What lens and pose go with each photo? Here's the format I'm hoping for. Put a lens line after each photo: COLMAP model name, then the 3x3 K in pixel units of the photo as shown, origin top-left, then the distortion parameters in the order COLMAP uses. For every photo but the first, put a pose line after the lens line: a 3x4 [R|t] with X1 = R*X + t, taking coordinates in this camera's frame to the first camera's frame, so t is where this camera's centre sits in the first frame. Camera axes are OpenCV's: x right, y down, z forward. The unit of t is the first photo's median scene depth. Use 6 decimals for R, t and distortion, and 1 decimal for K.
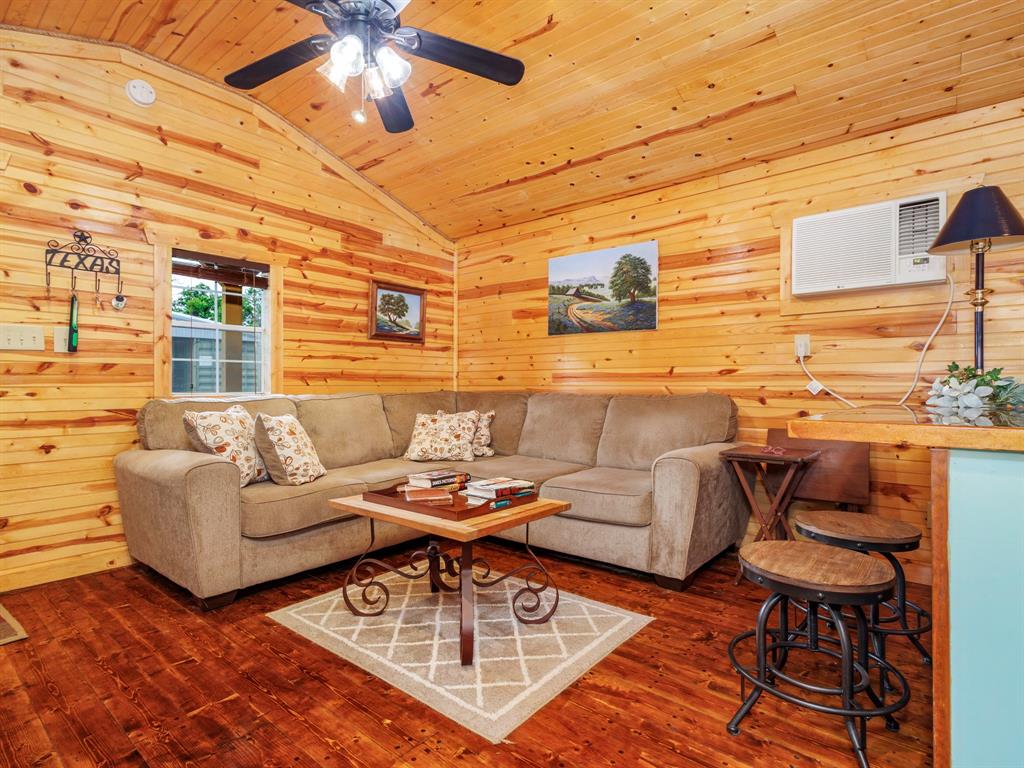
lens RADIAL K [[528.0, 0, 512.0], [0, 528.0, 384.0], [0, 0, 1]] dist [0.008158, 0.000011]
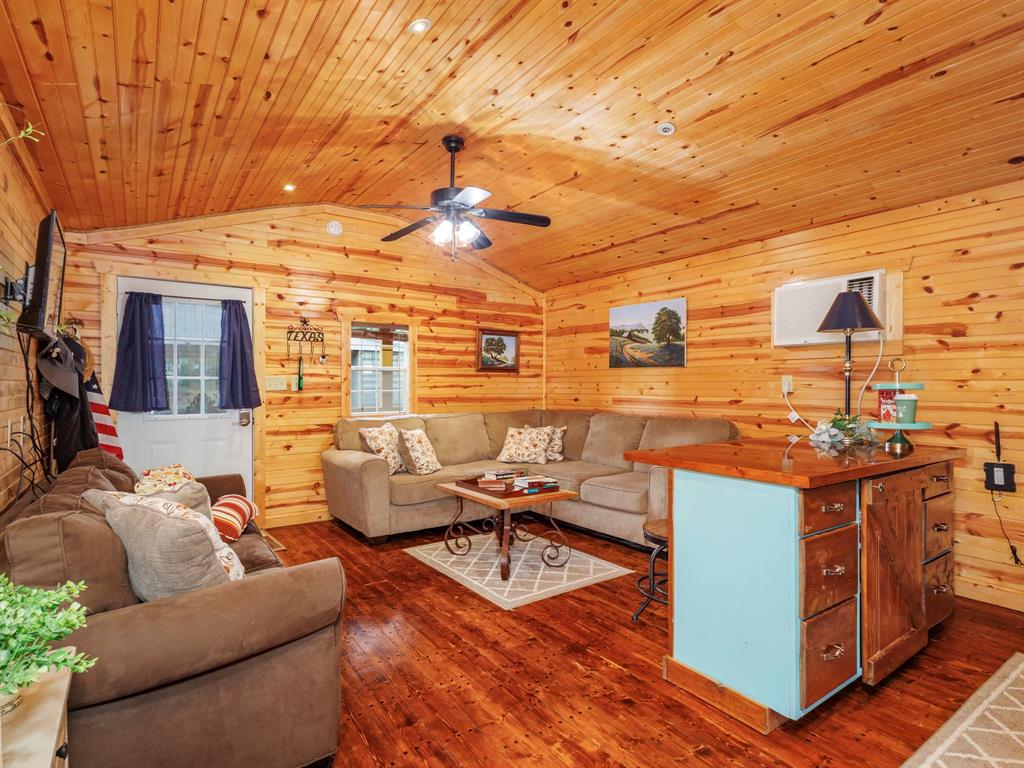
lens RADIAL K [[528.0, 0, 512.0], [0, 528.0, 384.0], [0, 0, 1]] dist [0.008158, 0.000011]
pose [[0.967220, -0.000995, -0.253936, 0.232159], [0.000882, 0.999999, -0.000556, -0.073457], [0.253937, 0.000313, 0.967221, -0.420543]]
